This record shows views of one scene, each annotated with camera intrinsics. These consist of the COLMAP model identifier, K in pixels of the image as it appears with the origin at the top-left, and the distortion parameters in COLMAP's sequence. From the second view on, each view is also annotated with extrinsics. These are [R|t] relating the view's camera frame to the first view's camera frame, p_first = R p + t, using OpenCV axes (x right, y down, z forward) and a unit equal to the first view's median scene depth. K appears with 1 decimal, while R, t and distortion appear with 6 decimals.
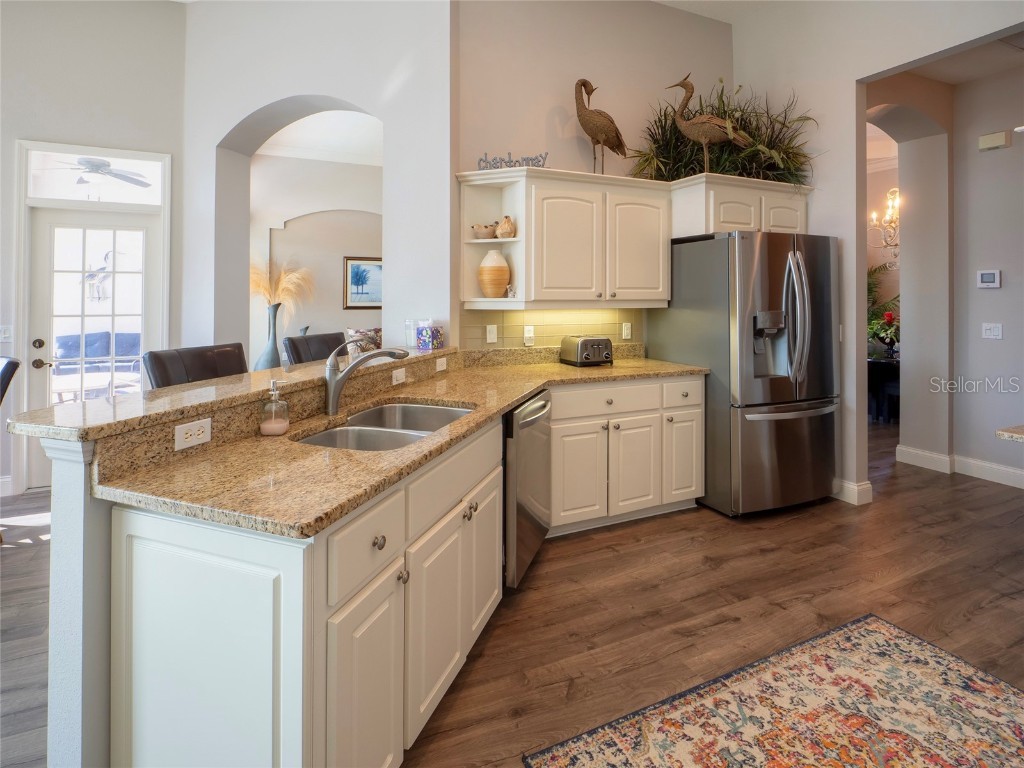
lens RADIAL K [[501.5, 0, 511.8], [0, 501.5, 292.0], [0, 0, 1]] dist [-0.001495, -0.000617]
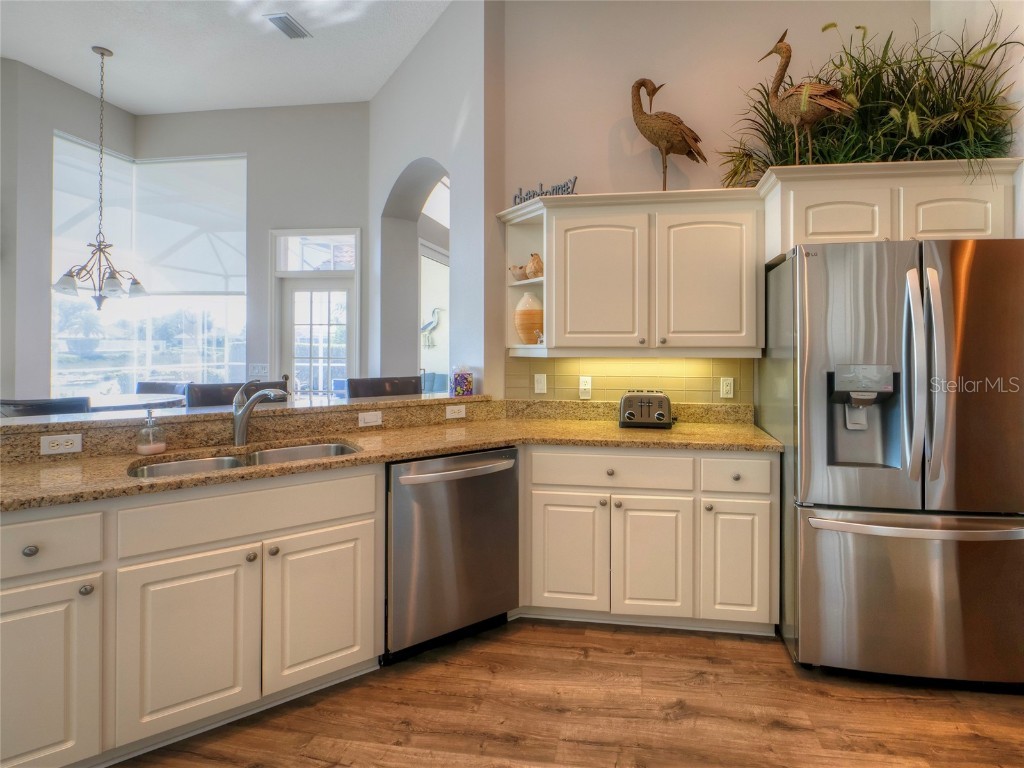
lens RADIAL K [[508.9, 0, 511.7], [0, 508.9, 342.8], [0, 0, 1]] dist [-0.006156, 0.000322]
pose [[0.855458, 0.000412, -0.517871, 0.420104], [0.001970, 0.999990, 0.004051, 0.005431], [0.517868, -0.004486, 0.855449, 0.187836]]
